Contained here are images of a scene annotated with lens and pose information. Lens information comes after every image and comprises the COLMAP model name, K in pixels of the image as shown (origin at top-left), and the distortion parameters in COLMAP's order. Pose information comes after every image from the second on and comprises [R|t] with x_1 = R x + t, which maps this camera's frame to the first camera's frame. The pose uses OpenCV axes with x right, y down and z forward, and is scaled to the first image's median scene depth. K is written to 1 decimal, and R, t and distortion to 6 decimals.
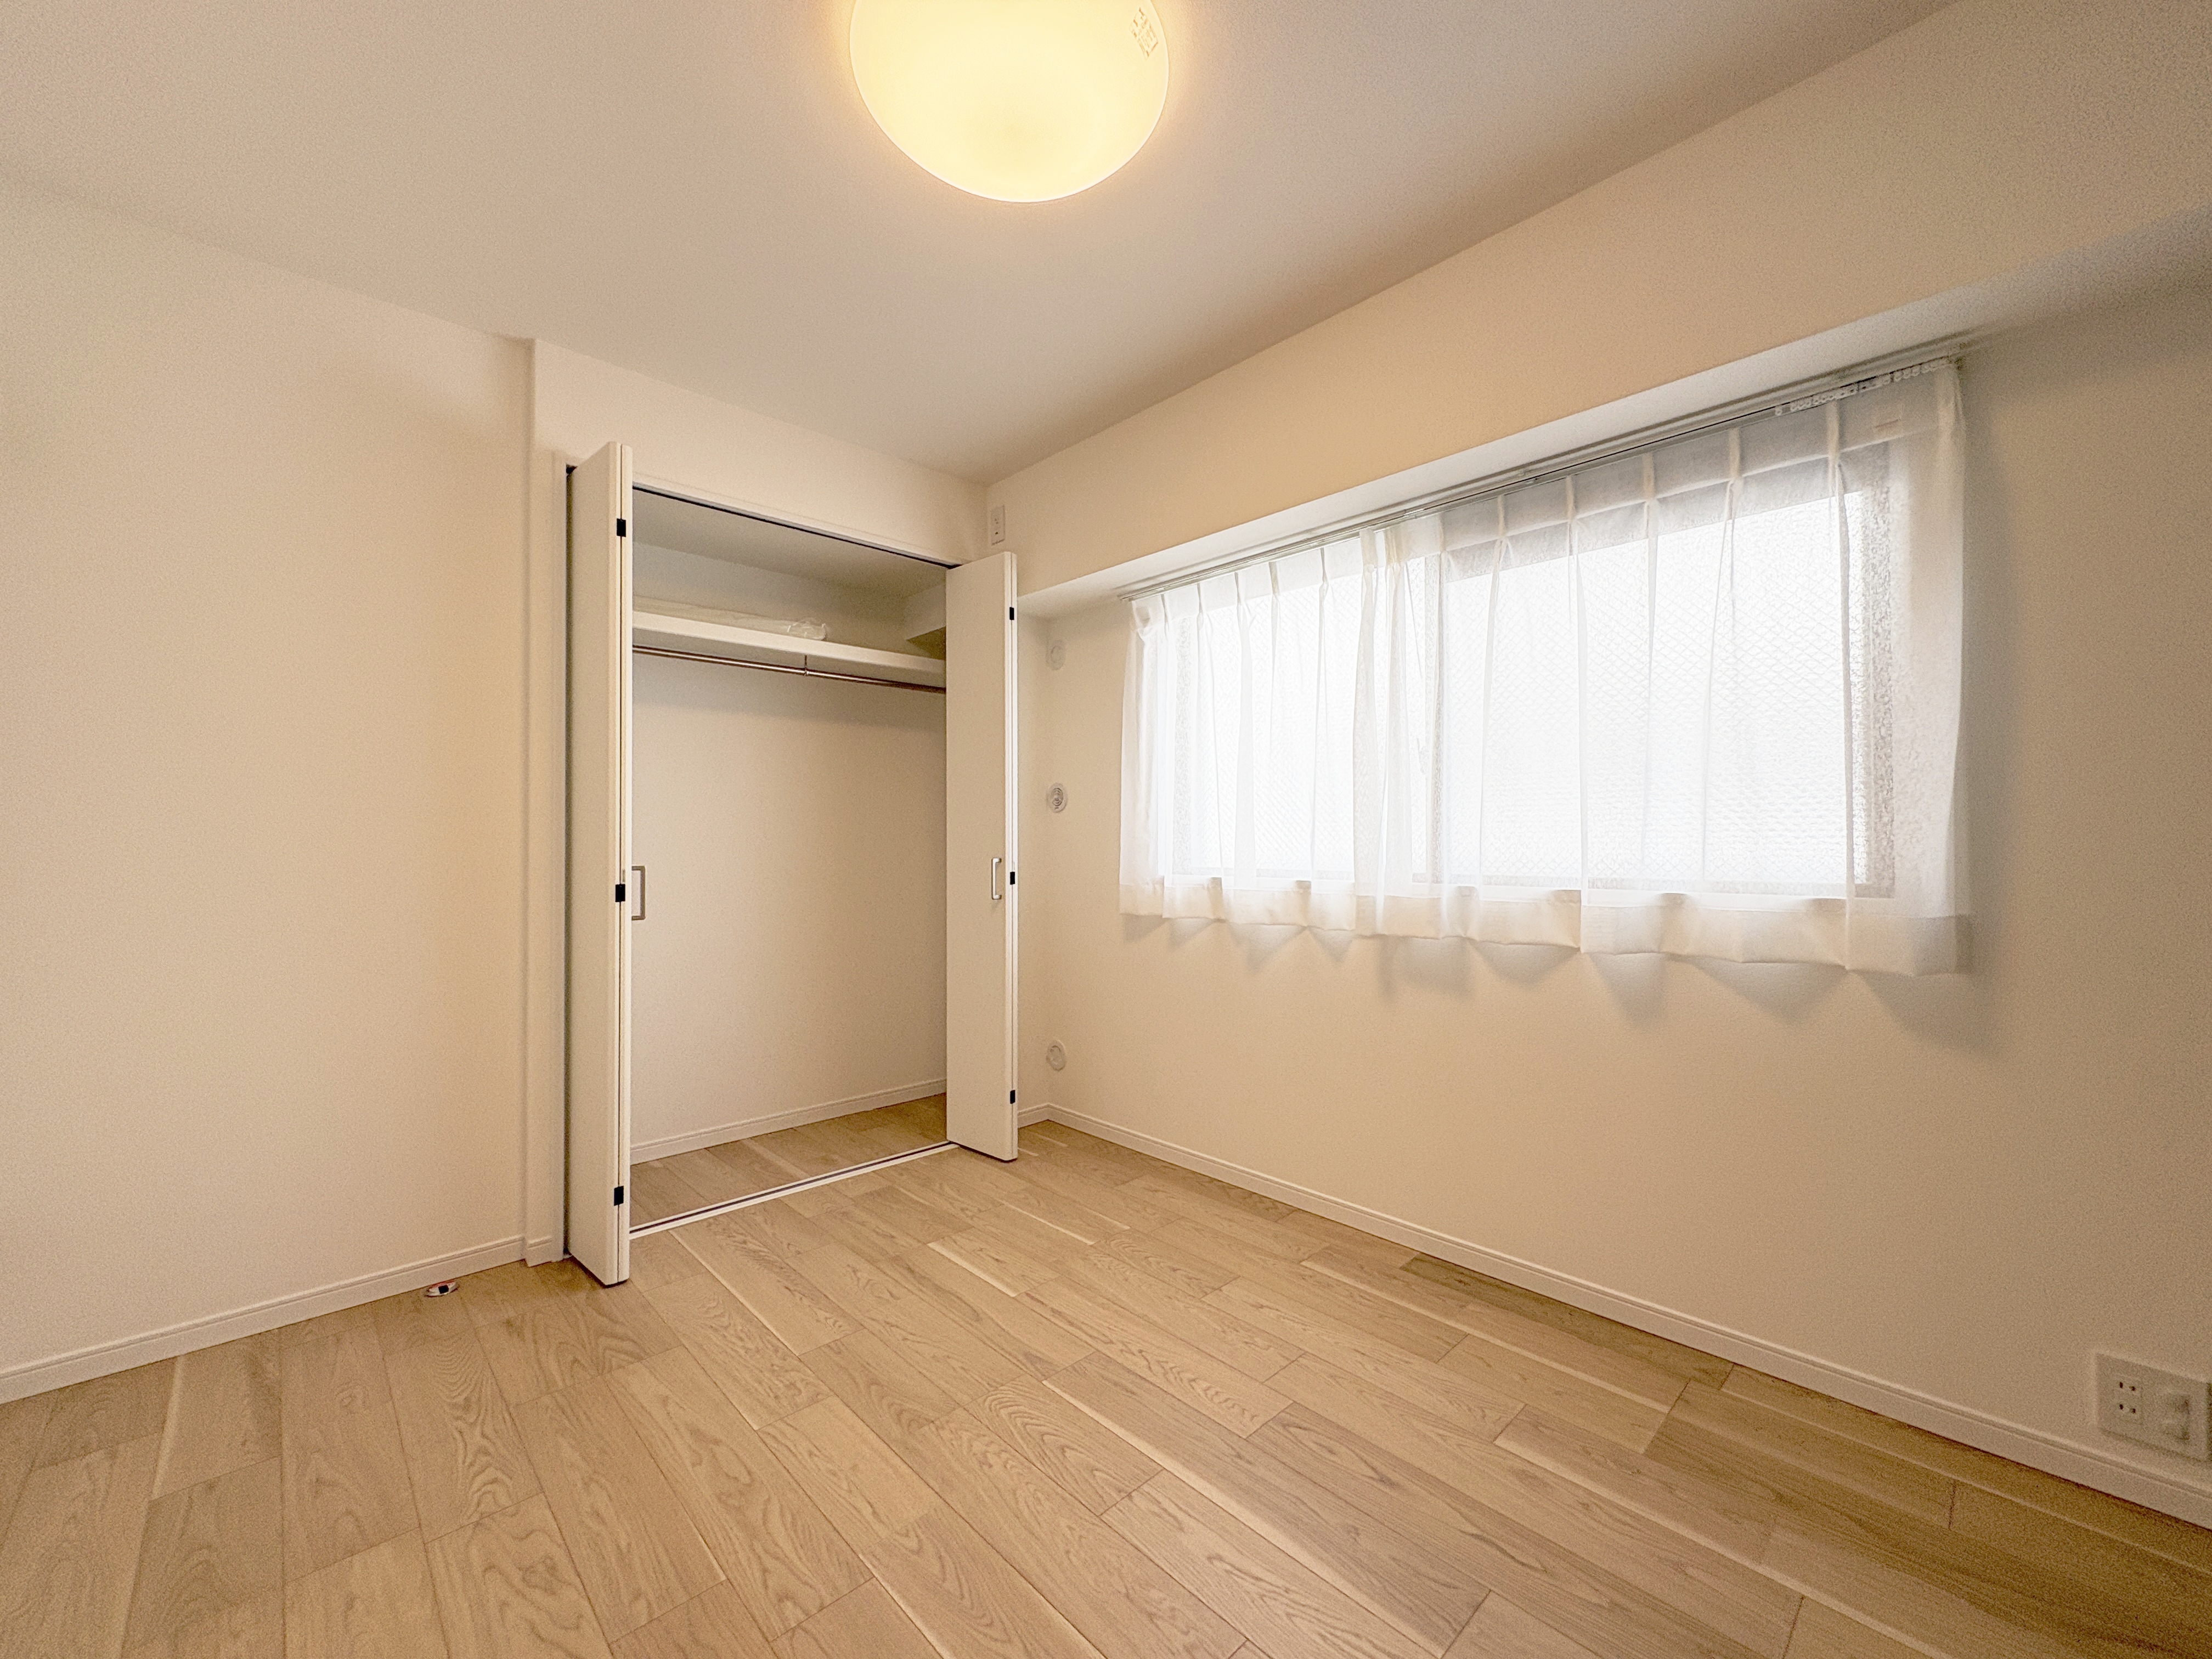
lens RADIAL K [[880.5, 0, 1106.0], [0, 880.5, 829.5], [0, 0, 1]] dist [0.001433, 0.000031]
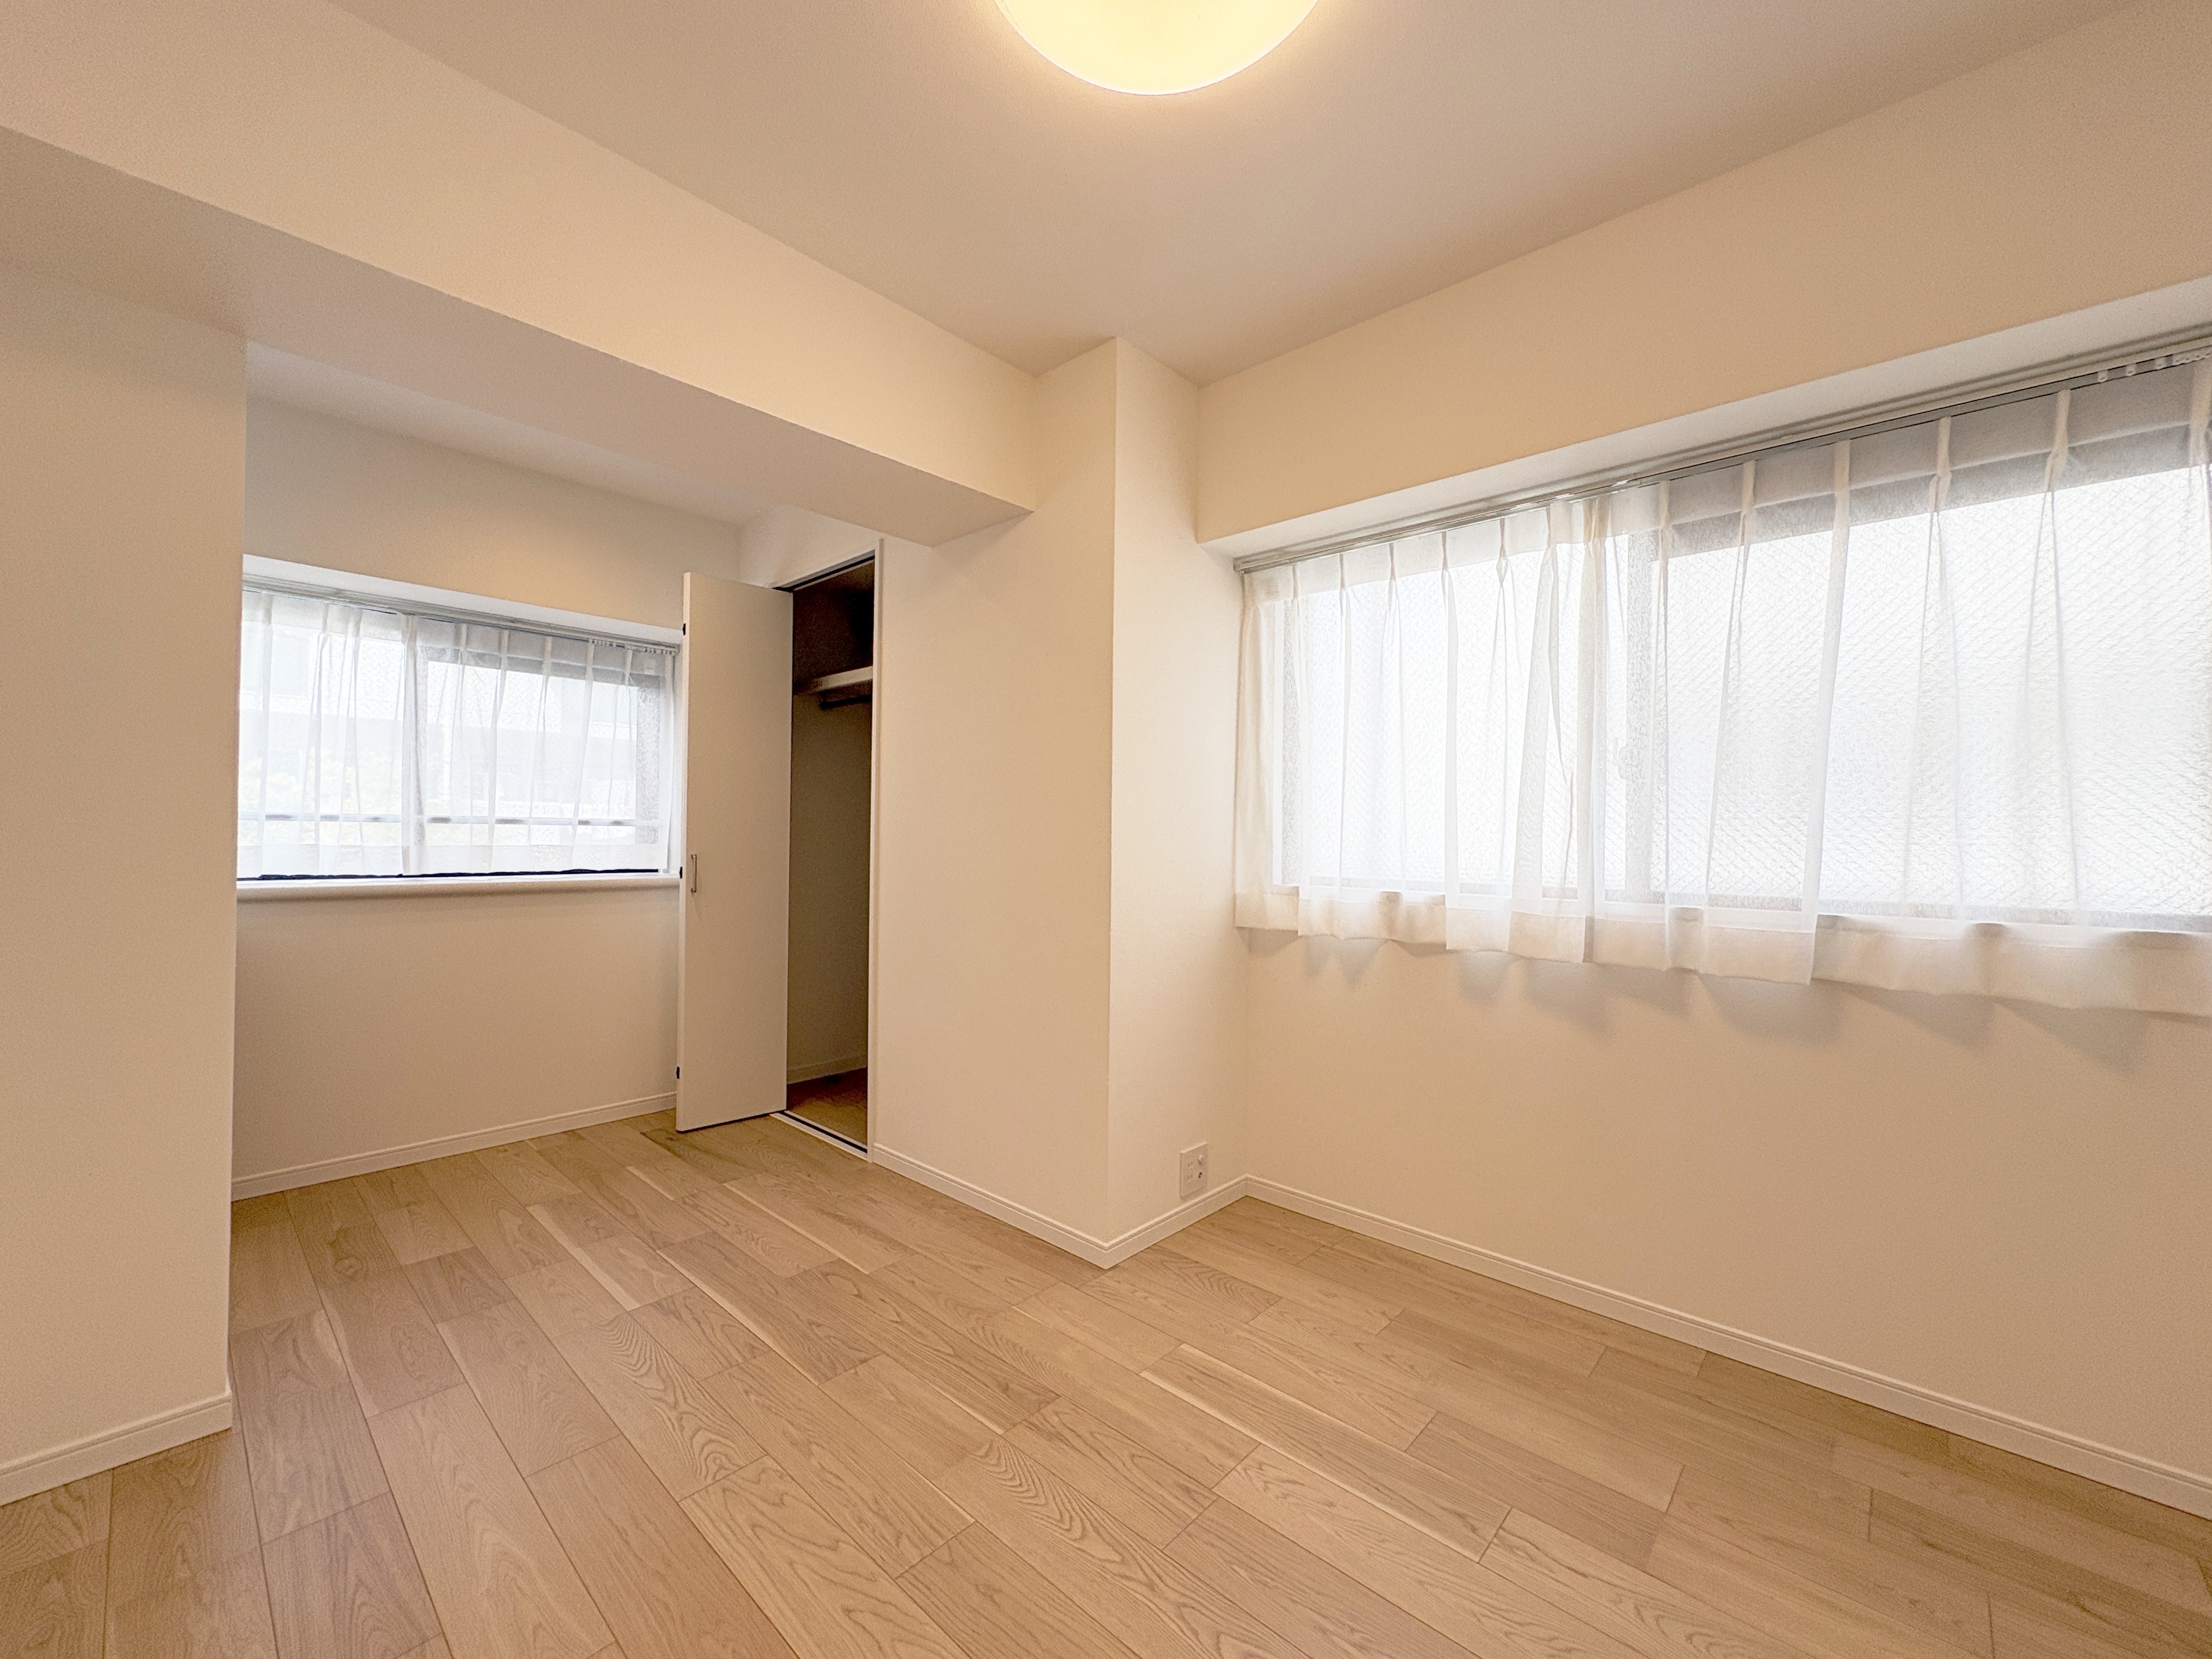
lens RADIAL K [[803.9, 0, 1106.0], [0, 803.9, 829.5], [0, 0, 1]] dist [-0.000863, 0.000101]
pose [[0.992267, 0.025233, 0.121529, -0.250259], [-0.025101, 0.999681, -0.002620, 0.003882], [-0.121556, -0.000451, 0.992584, 0.259040]]
